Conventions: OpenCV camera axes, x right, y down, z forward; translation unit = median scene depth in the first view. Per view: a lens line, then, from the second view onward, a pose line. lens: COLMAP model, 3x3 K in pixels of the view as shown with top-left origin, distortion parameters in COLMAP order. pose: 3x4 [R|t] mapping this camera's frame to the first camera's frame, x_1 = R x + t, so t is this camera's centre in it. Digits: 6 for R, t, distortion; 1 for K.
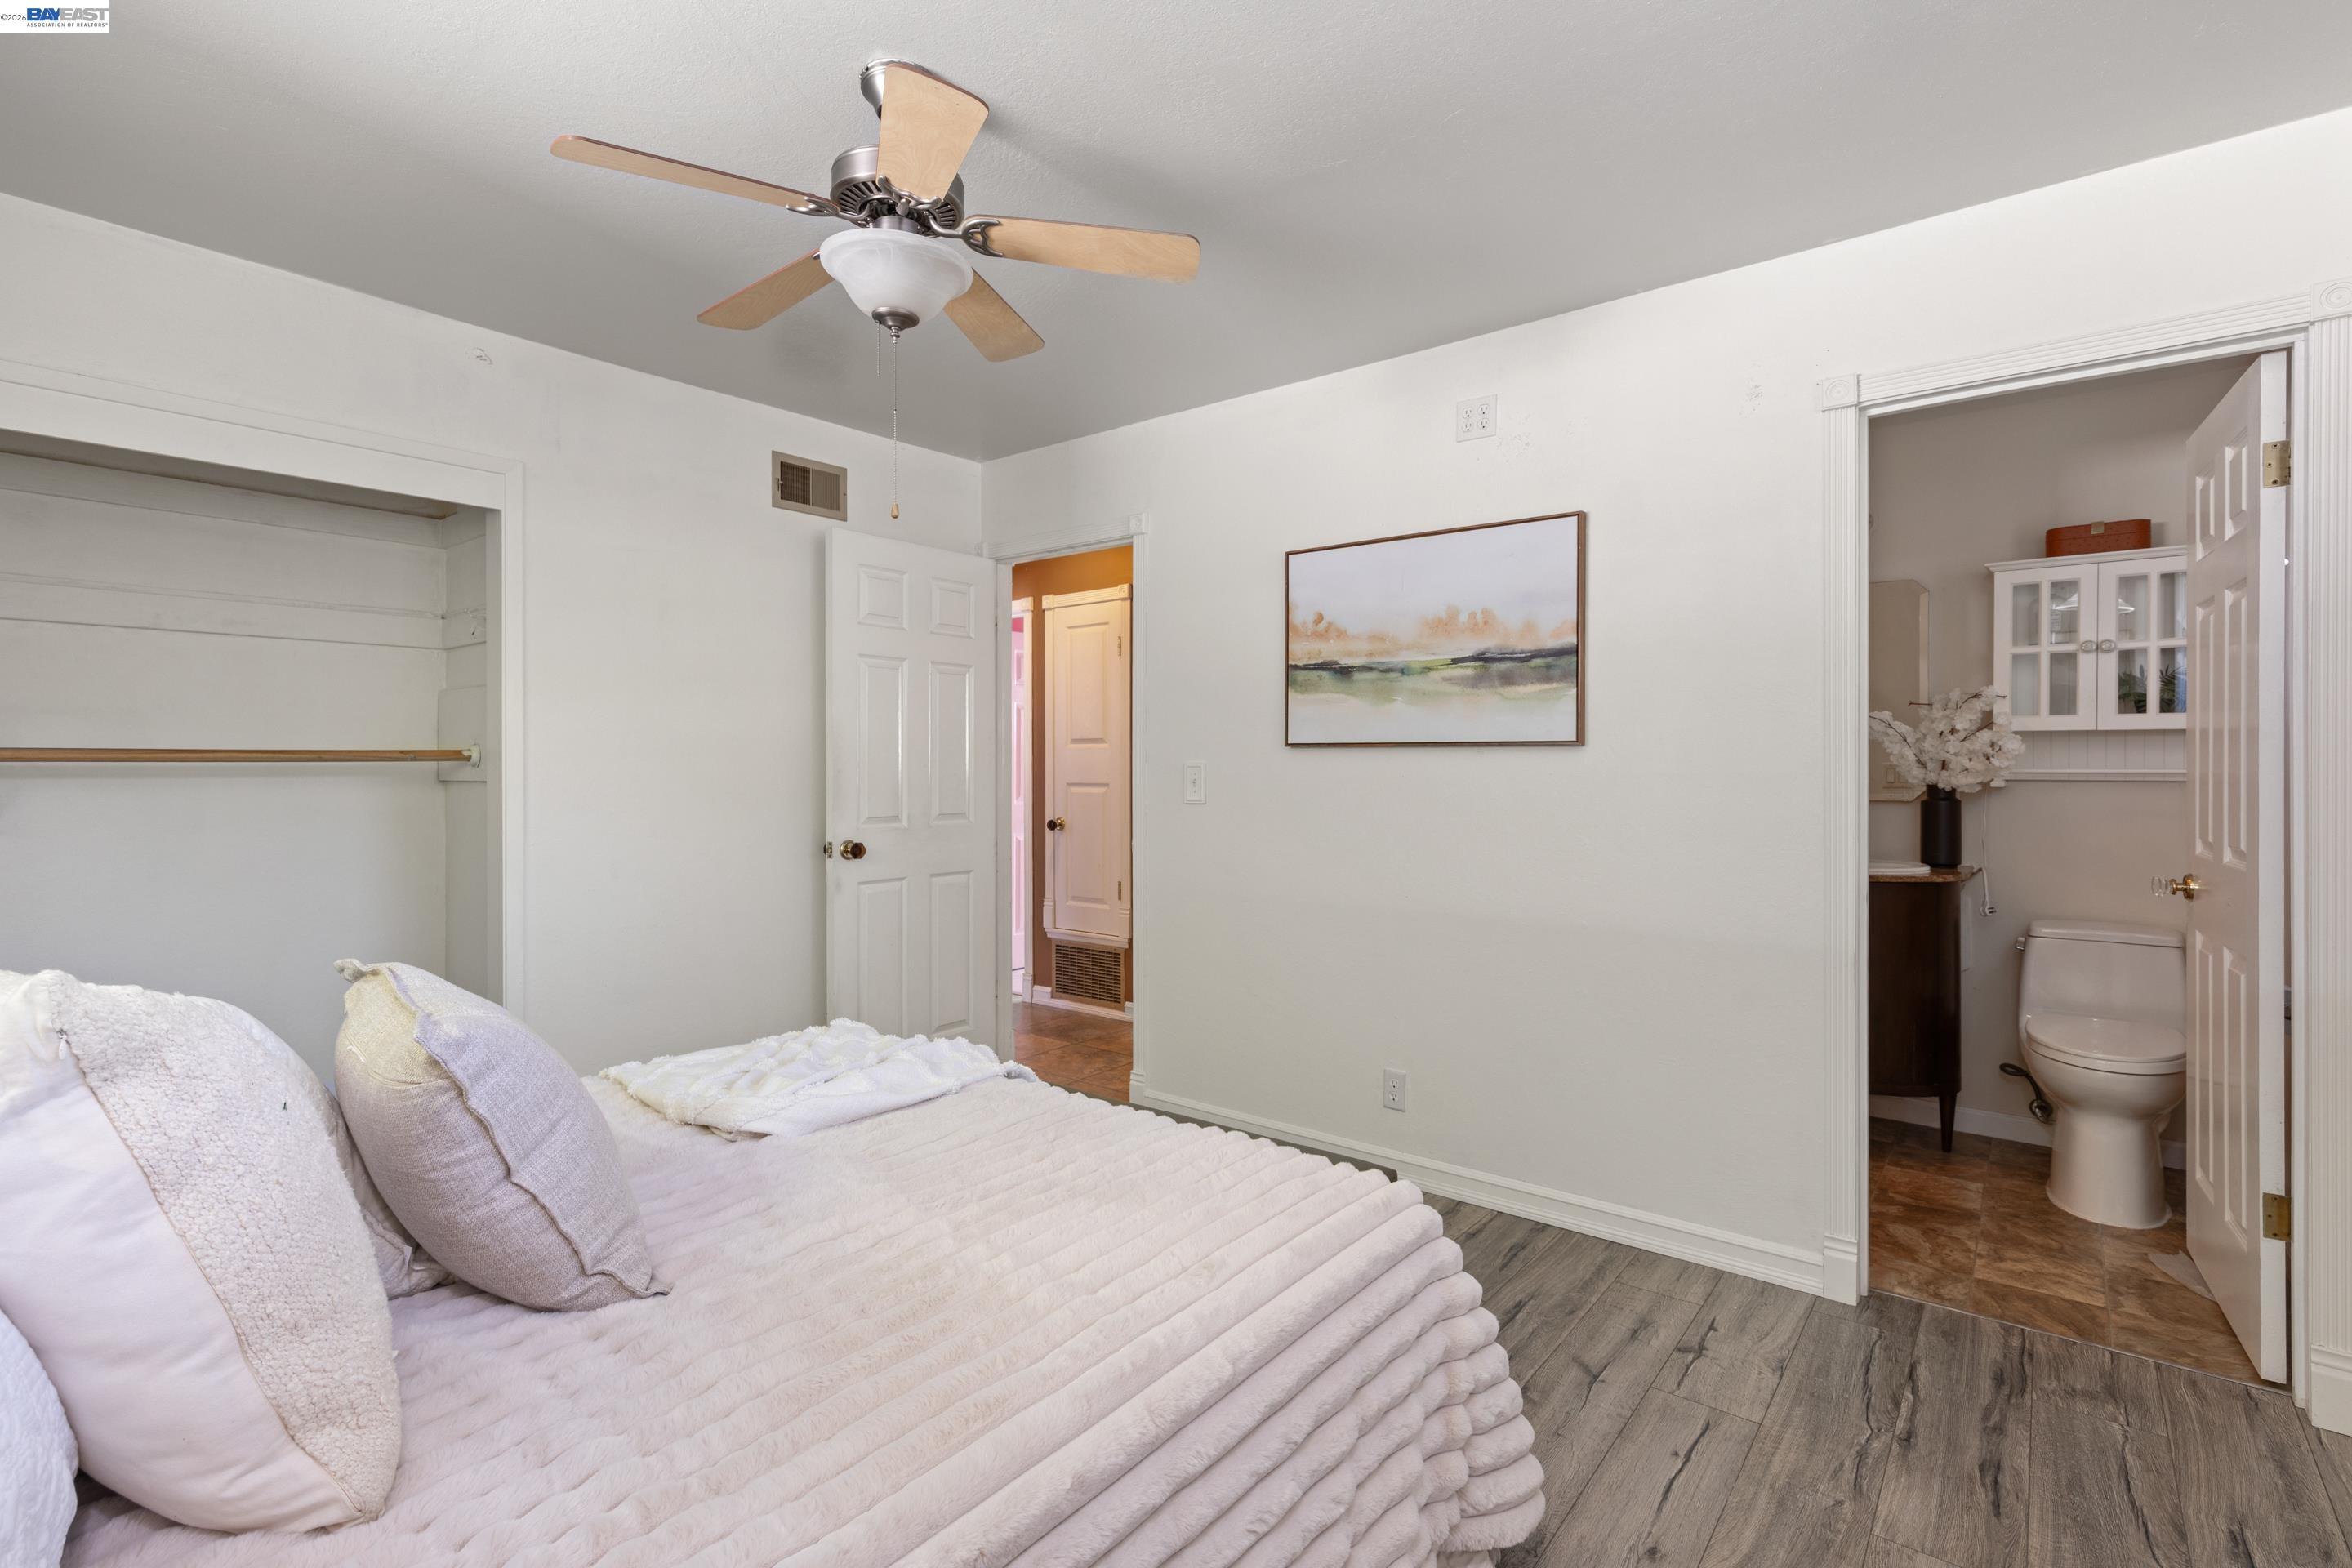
lens RADIAL K [[1072.5, 0, 1178.9], [0, 1072.5, 779.1], [0, 0, 1]] dist [0.014022, 0.000225]
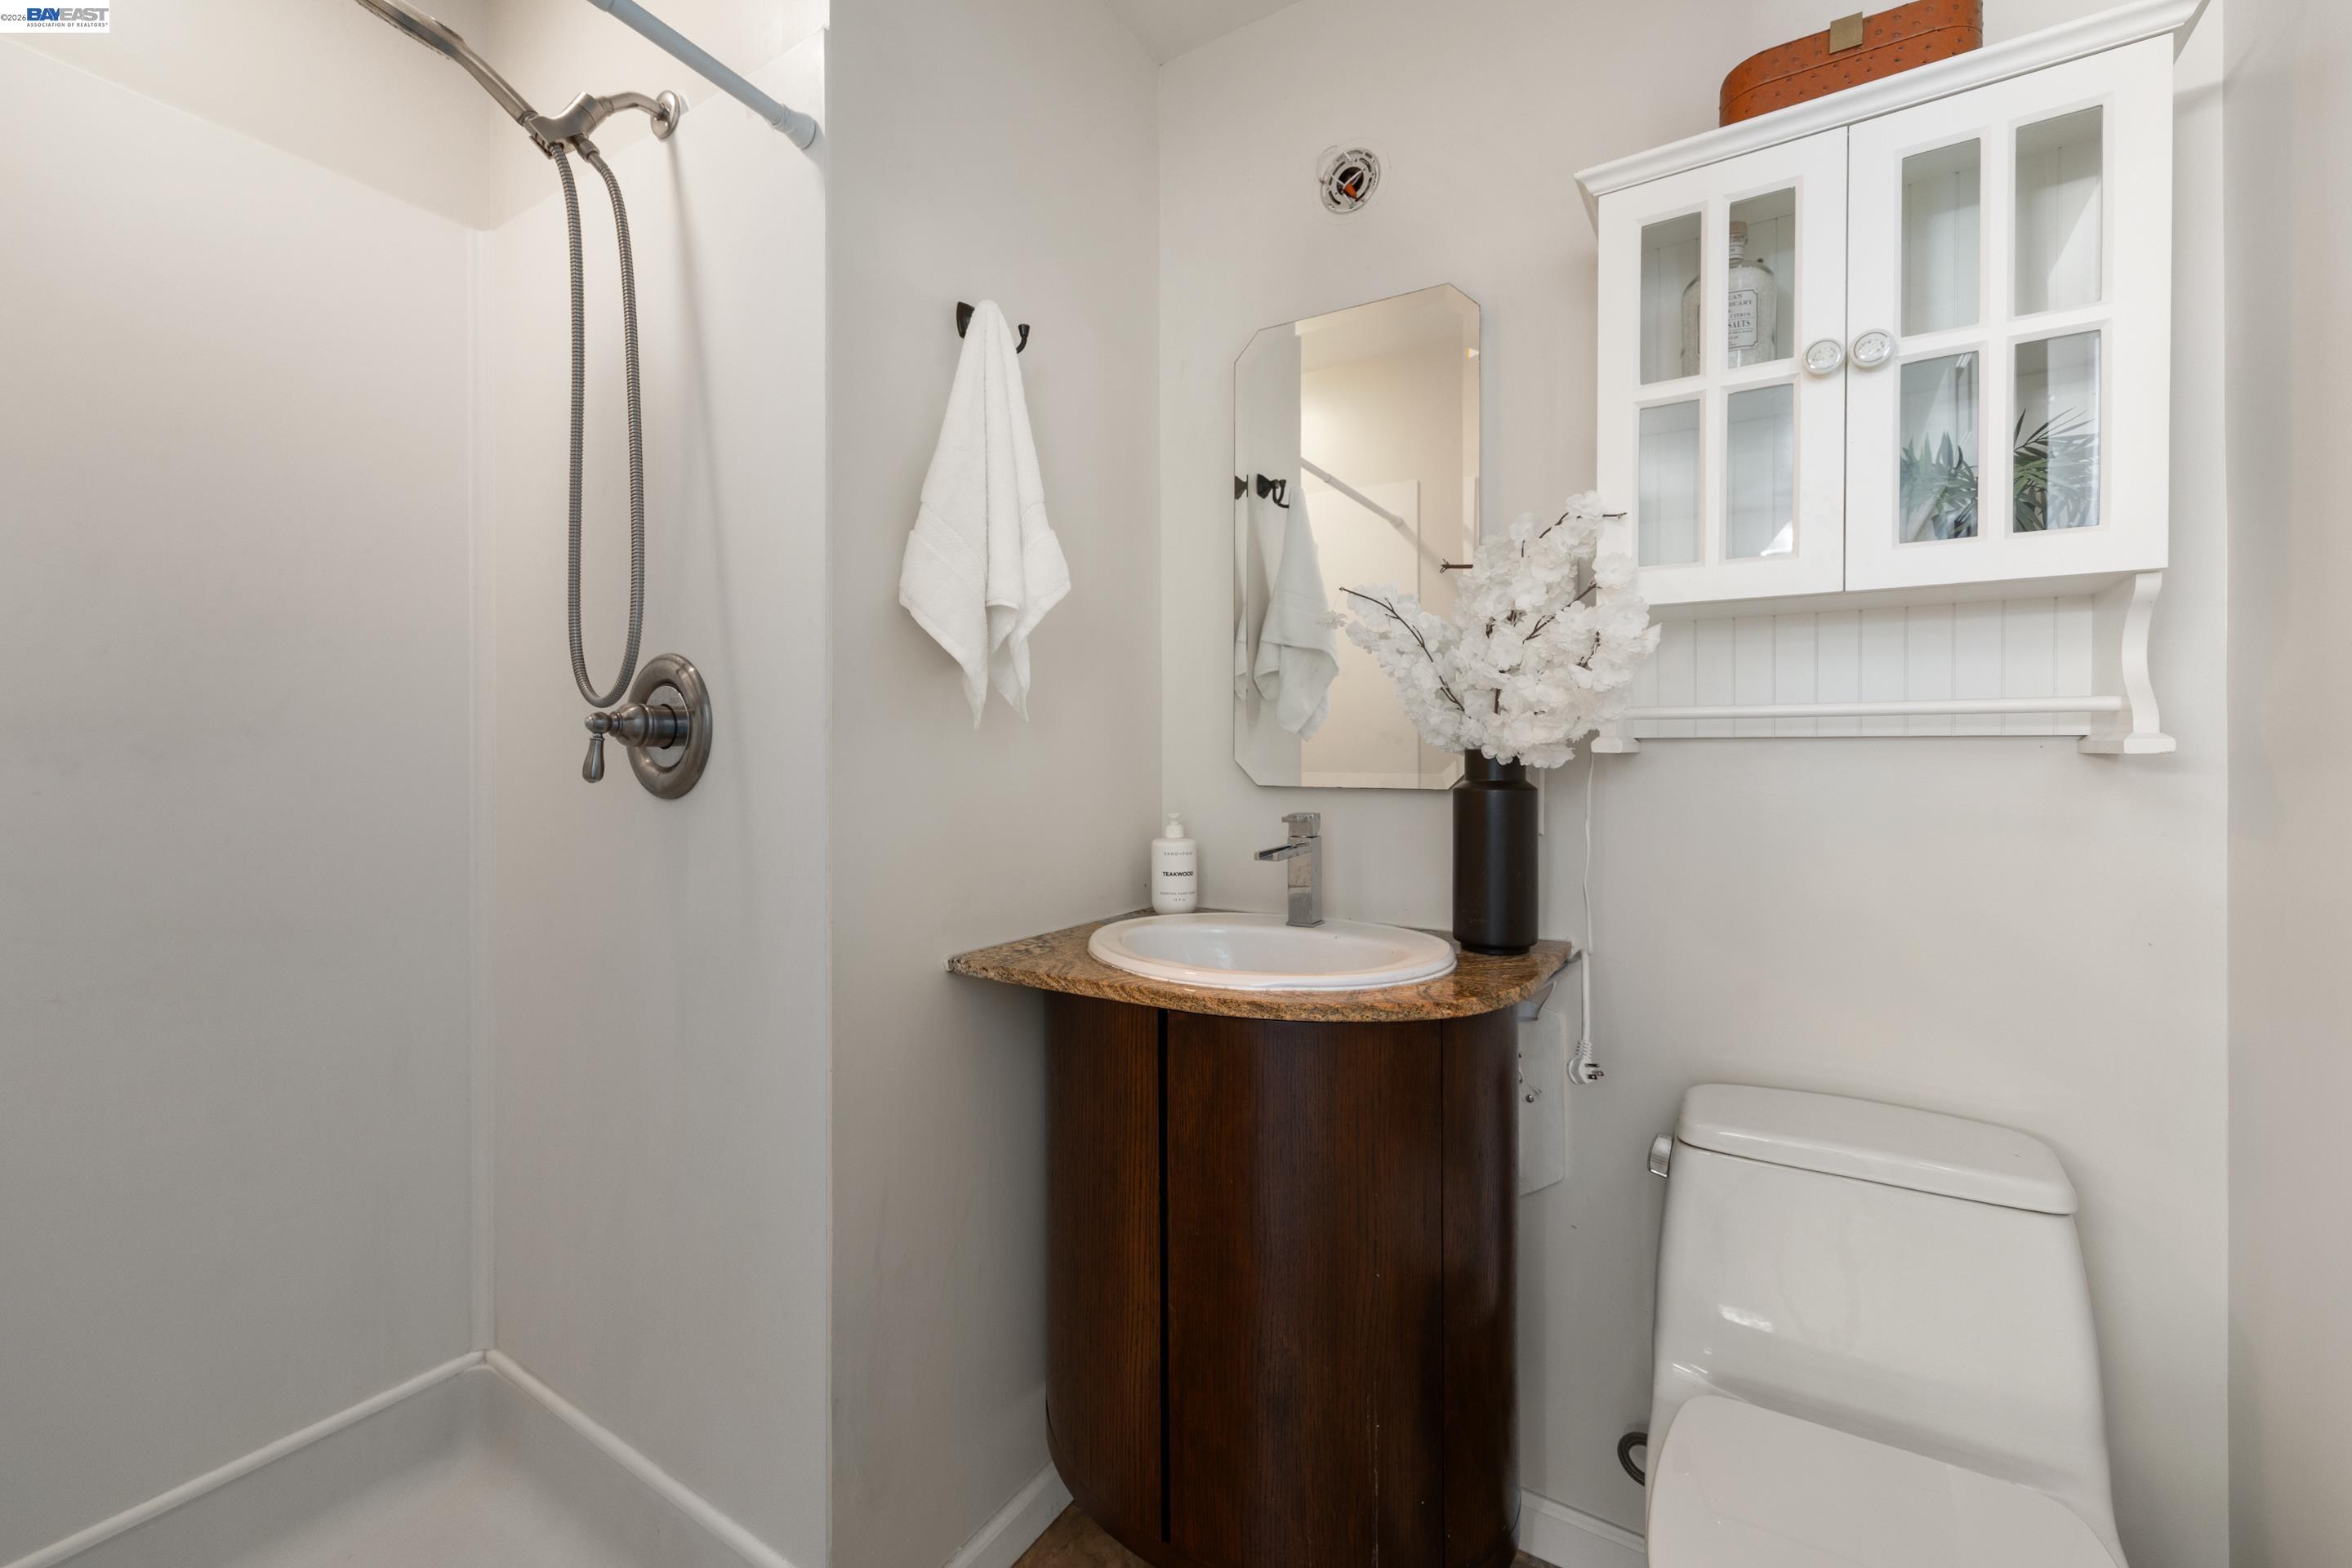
lens RADIAL K [[940.1, 0, 1173.0], [0, 940.1, 769.2], [0, 0, 1]] dist [0.009473, 0.000171]
pose [[0.992350, -0.007131, 0.123248, 0.563380], [0.006033, 0.999939, 0.009280, 0.009040], [-0.123307, -0.008466, 0.992332, 0.686662]]
